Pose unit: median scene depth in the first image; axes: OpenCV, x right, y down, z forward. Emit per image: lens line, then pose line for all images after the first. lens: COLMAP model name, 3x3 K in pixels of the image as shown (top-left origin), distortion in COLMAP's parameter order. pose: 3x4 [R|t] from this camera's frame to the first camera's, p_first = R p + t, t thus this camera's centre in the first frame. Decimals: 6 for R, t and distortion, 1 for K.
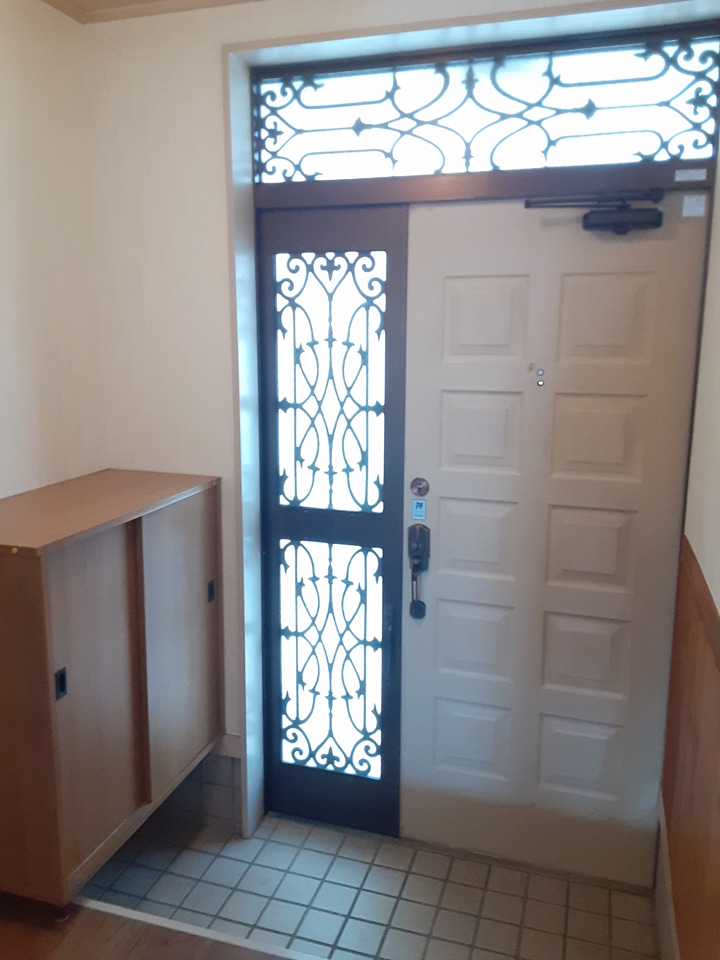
lens RADIAL K [[767.8, 0, 356.8], [0, 767.8, 464.6], [0, 0, 1]] dist [0.099723, -0.127993]
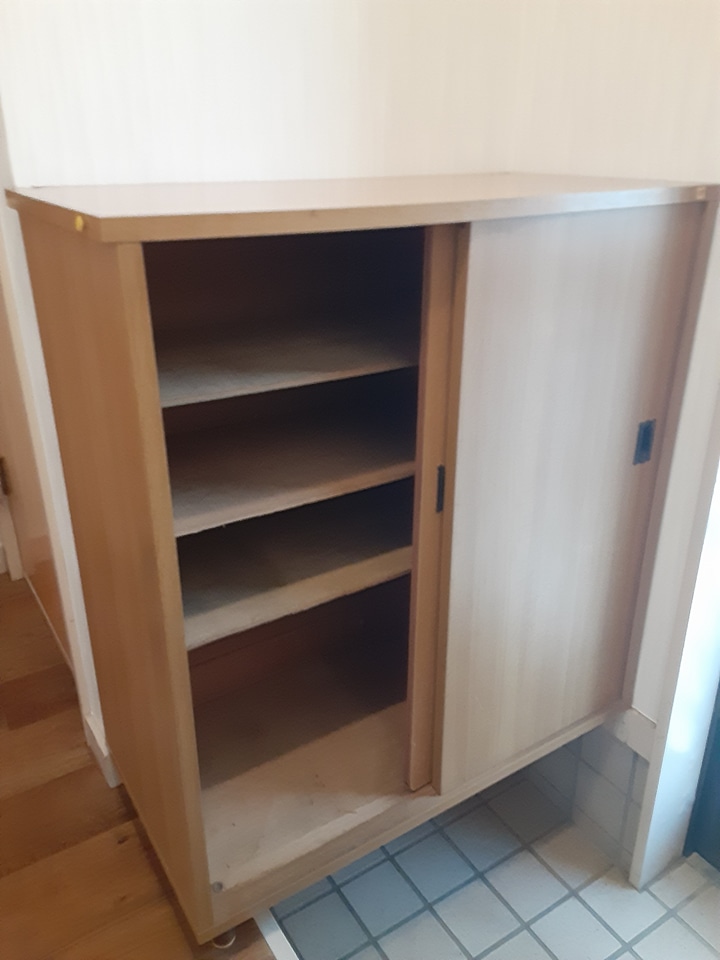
lens RADIAL K [[767.8, 0, 356.8], [0, 767.8, 464.6], [0, 0, 1]] dist [0.099723, -0.127993]
pose [[0.771999, 0.243238, -0.587242, -0.040312], [-0.112713, 0.961628, 0.250135, 0.073322], [0.625551, -0.126914, 0.769791, 0.494589]]
